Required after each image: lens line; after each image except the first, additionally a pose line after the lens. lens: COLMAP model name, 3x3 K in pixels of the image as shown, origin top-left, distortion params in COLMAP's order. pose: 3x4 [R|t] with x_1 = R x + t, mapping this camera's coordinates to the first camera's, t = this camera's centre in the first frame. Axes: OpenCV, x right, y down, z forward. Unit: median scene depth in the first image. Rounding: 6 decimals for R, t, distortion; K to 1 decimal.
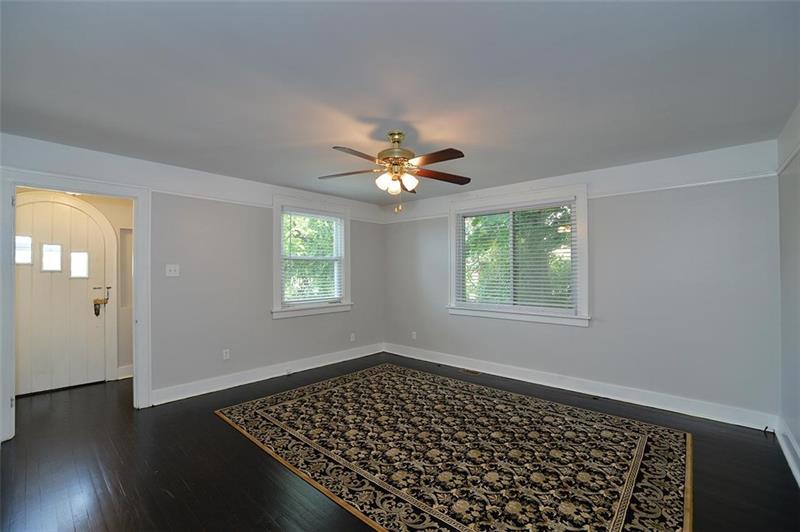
lens RADIAL K [[346.8, 0, 398.5], [0, 346.8, 268.2], [0, 0, 1]] dist [-0.071196, 0.030432]
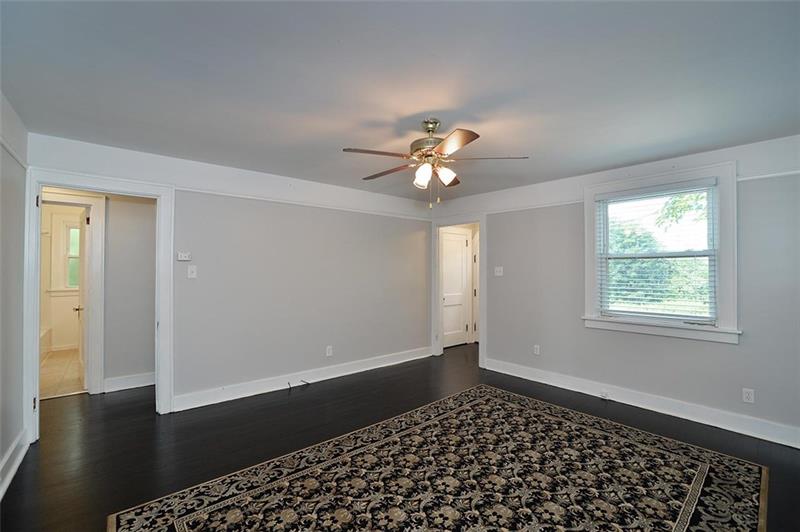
lens RADIAL K [[346.8, 0, 398.5], [0, 346.8, 268.2], [0, 0, 1]] dist [-0.071196, 0.030432]
pose [[-0.126422, -0.006585, -0.991955, 0.684442], [0.004212, 0.999965, -0.007175, 0.002008], [0.991968, -0.005085, -0.126390, 0.776522]]
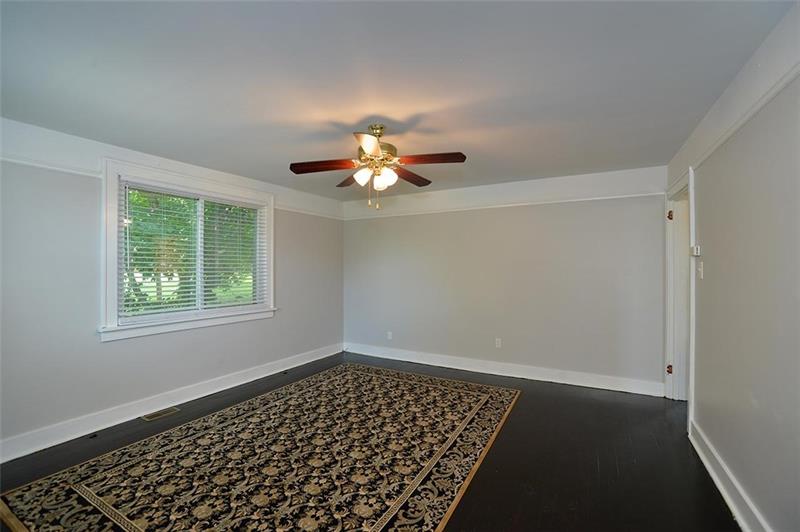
lens RADIAL K [[346.8, 0, 398.5], [0, 346.8, 268.2], [0, 0, 1]] dist [-0.071196, 0.030432]
pose [[-0.215006, 0.002667, 0.976609, -0.726539], [-0.005040, 0.999980, -0.003840, 0.006409], [-0.976600, -0.005747, -0.214988, 0.866956]]
